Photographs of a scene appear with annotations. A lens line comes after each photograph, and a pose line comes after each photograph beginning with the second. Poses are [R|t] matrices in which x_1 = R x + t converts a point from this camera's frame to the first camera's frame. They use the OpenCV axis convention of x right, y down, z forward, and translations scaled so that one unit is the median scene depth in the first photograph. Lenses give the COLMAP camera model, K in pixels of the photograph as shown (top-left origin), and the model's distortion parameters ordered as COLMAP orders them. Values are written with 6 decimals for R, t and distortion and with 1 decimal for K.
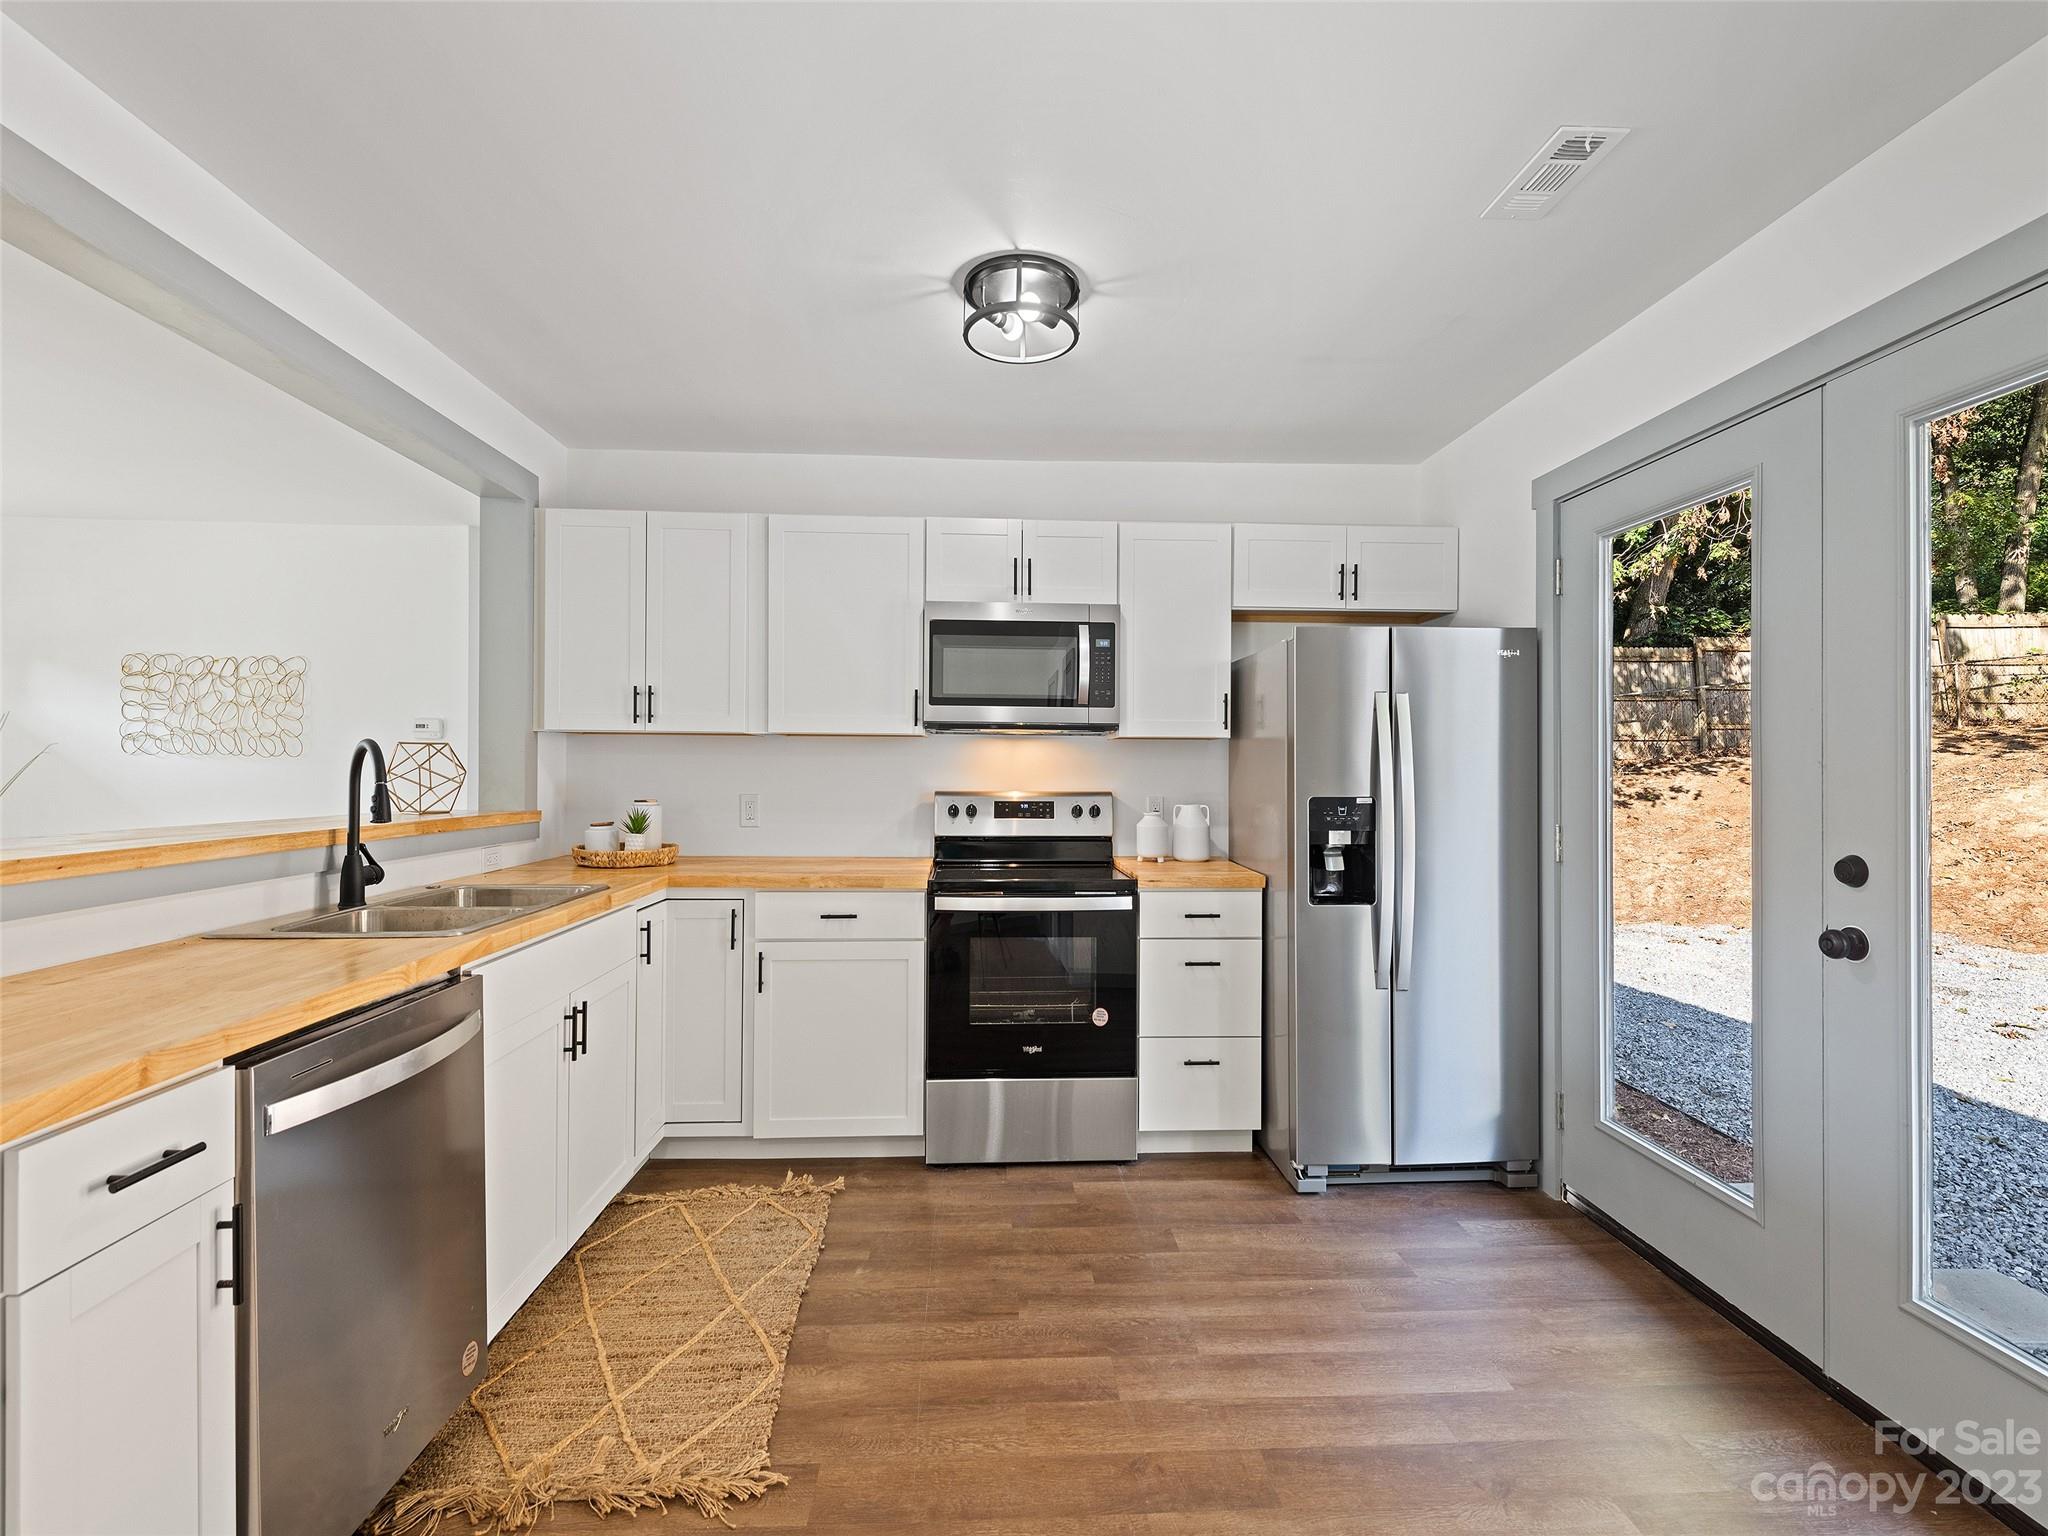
lens RADIAL K [[878.8, 0, 1020.4], [0, 878.8, 752.6], [0, 0, 1]] dist [0.004770, -0.000167]
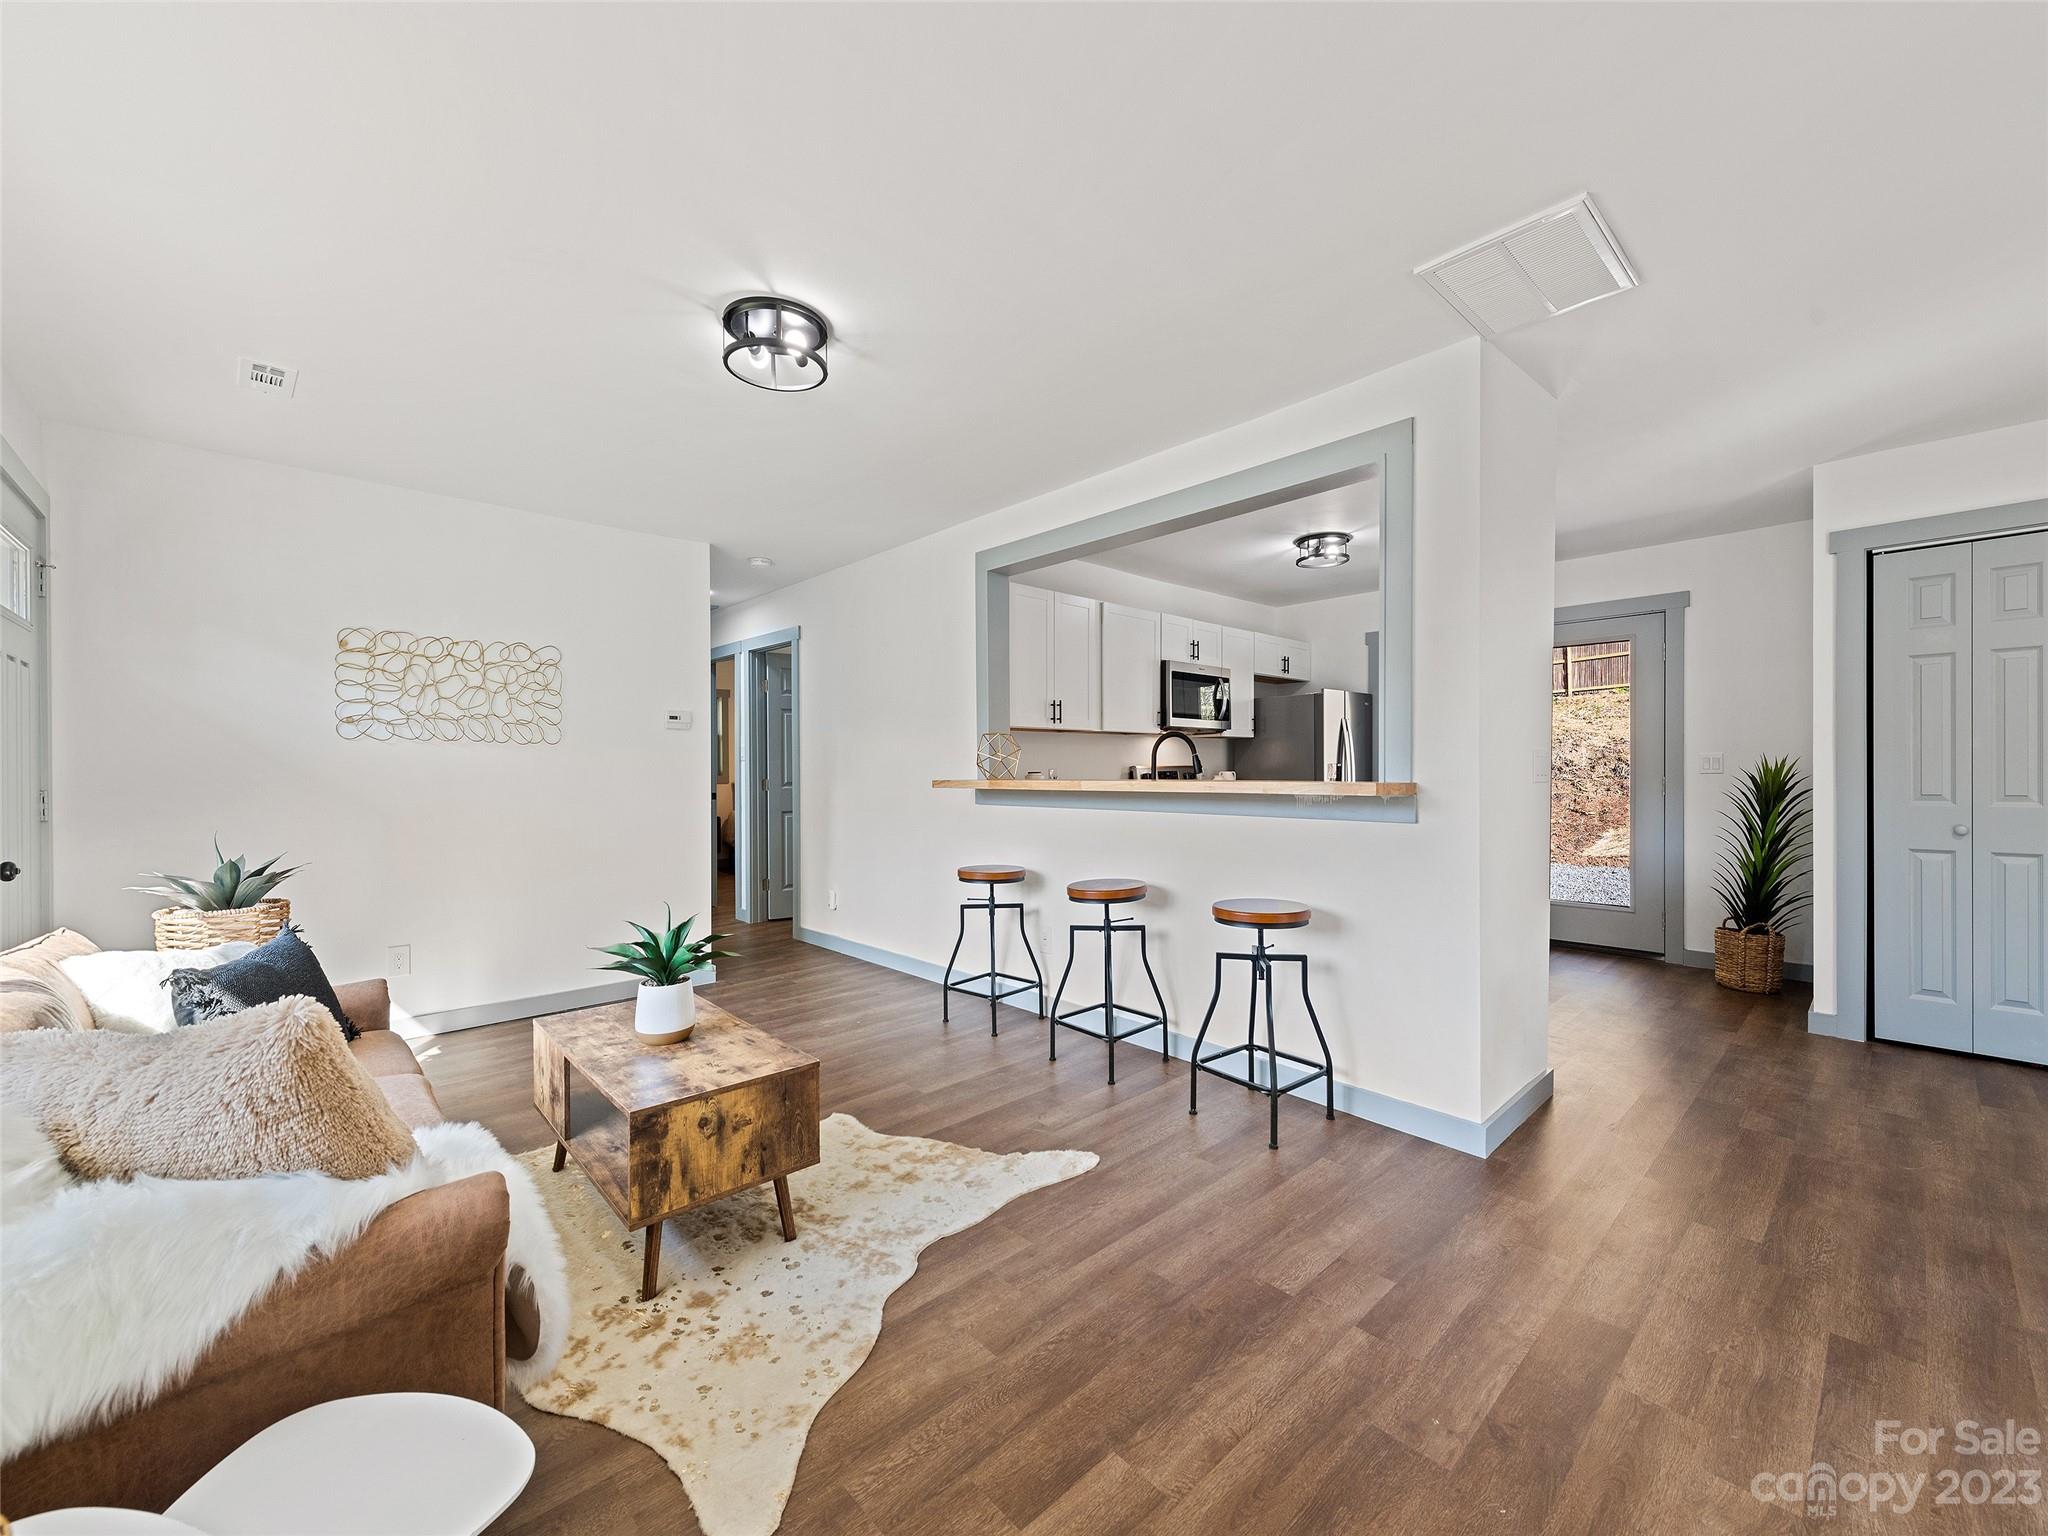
lens RADIAL K [[809.1, 0, 1018.4], [0, 809.1, 767.1], [0, 0, 1]] dist [0.000374, 0.000276]
pose [[0.773379, -0.008585, 0.633886, -1.428537], [-0.000536, 0.999899, 0.014197, 0.025622], [-0.633944, -0.011320, 0.773296, -0.100662]]
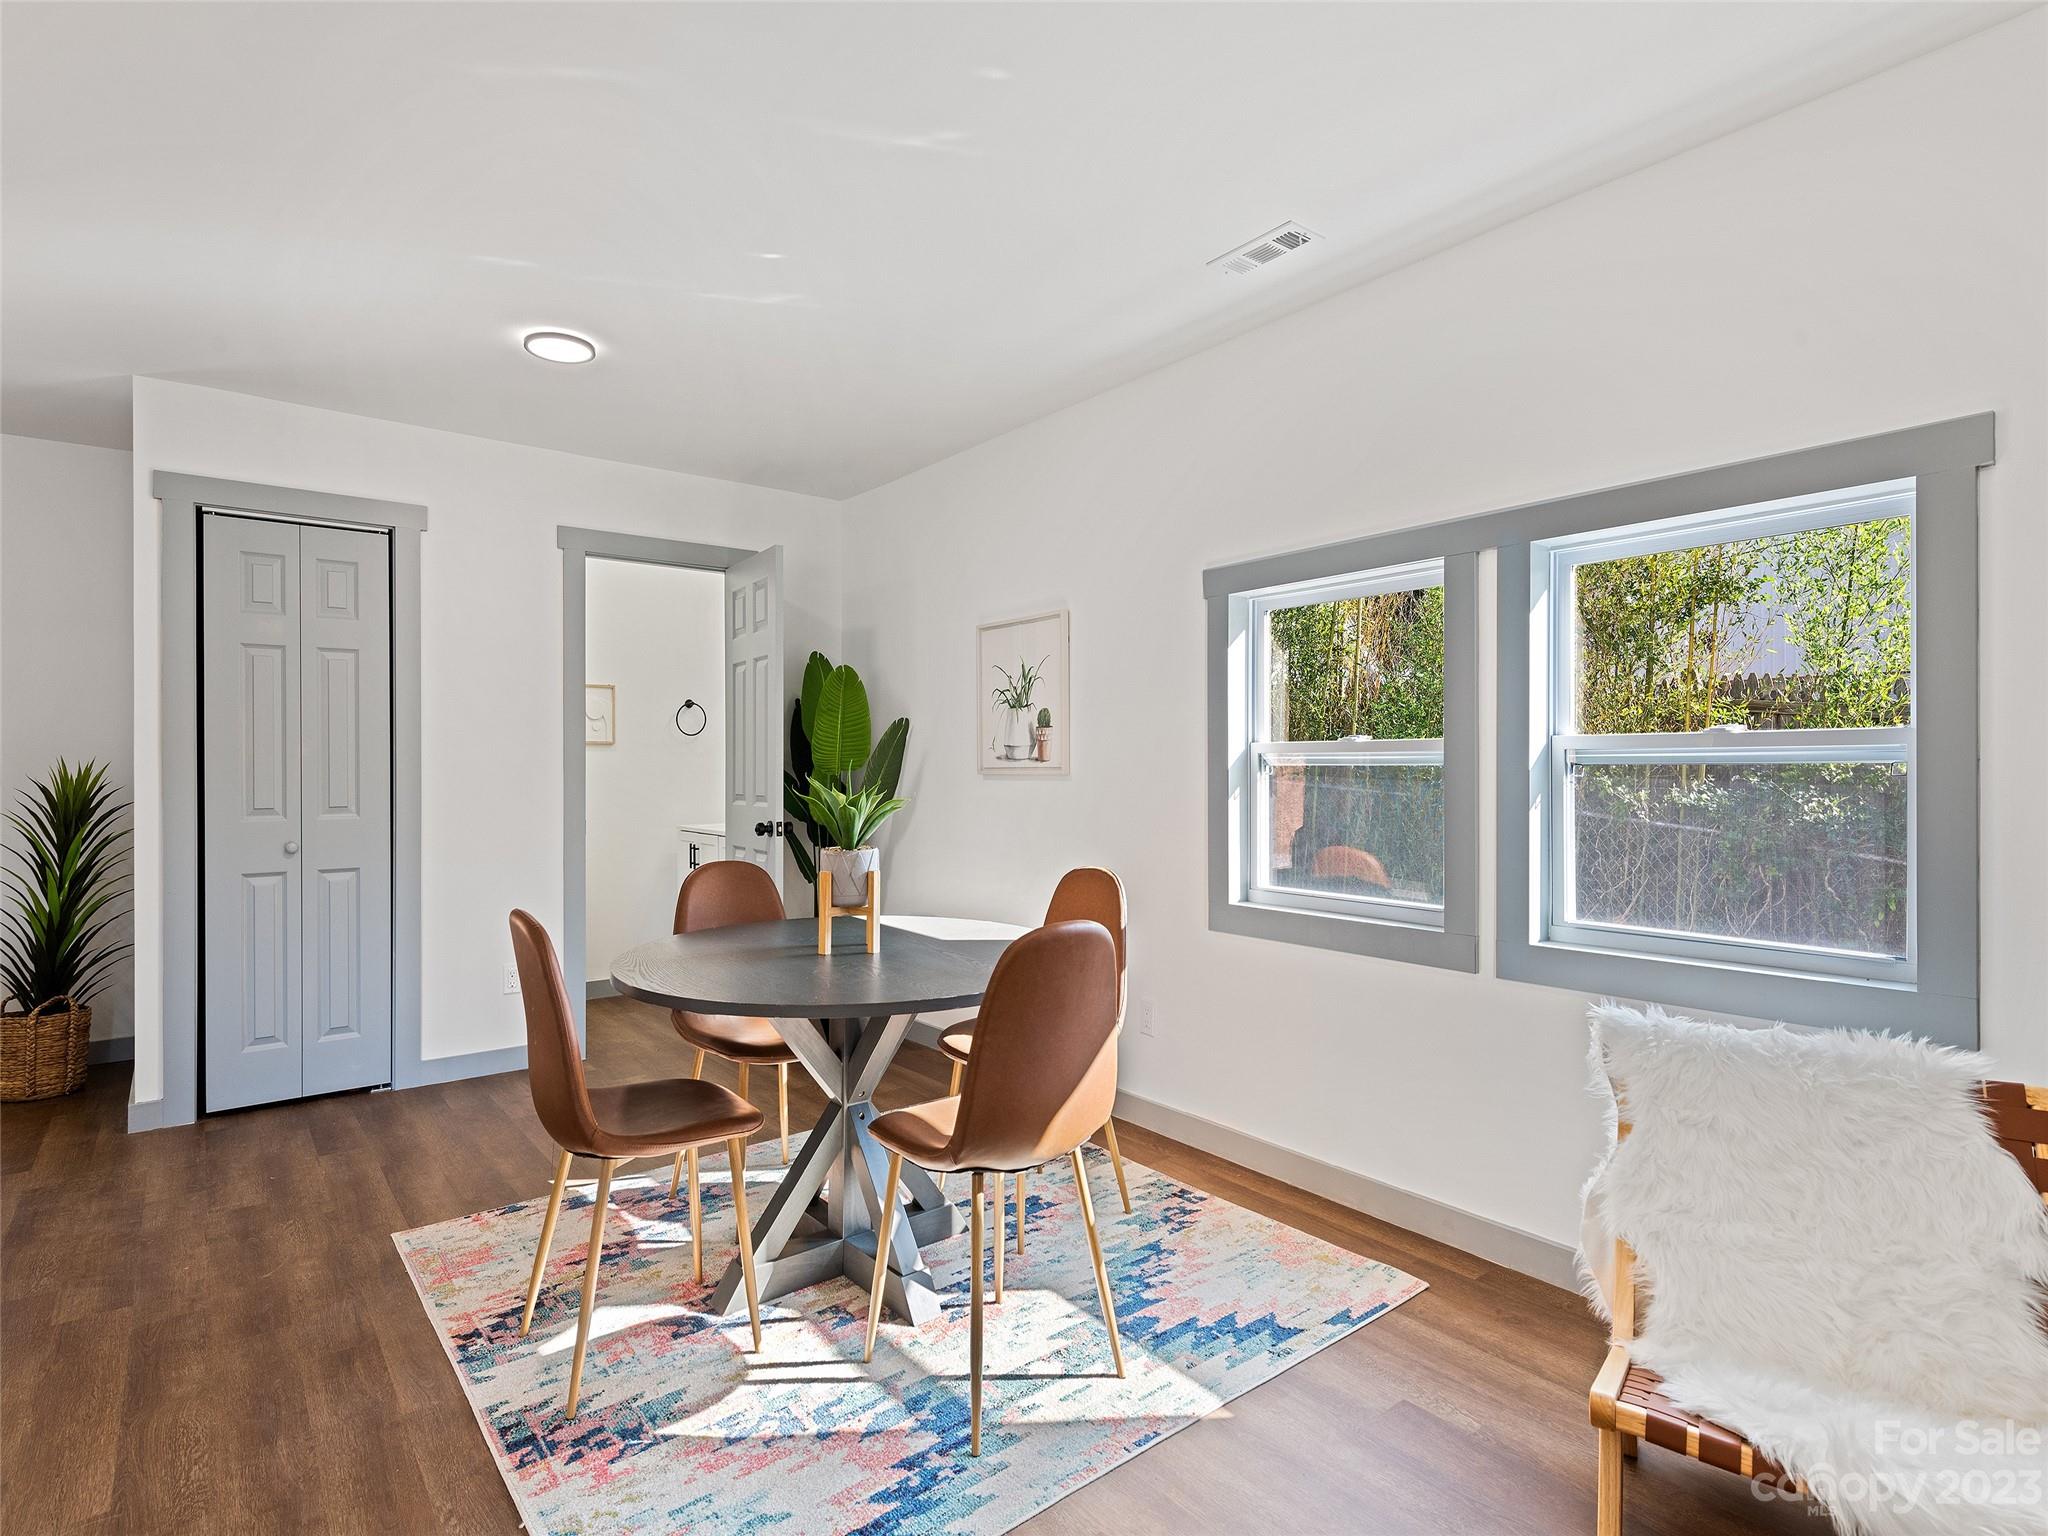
lens RADIAL K [[1053.7, 0, 1023.4], [0, 1053.7, 773.3], [0, 0, 1]] dist [0.015965, -0.007244]
pose [[-0.576663, -0.007697, 0.816946, -1.285636], [-0.016334, 0.999864, -0.002110, 0.025441], [-0.816819, -0.014561, -0.576711, -0.044371]]
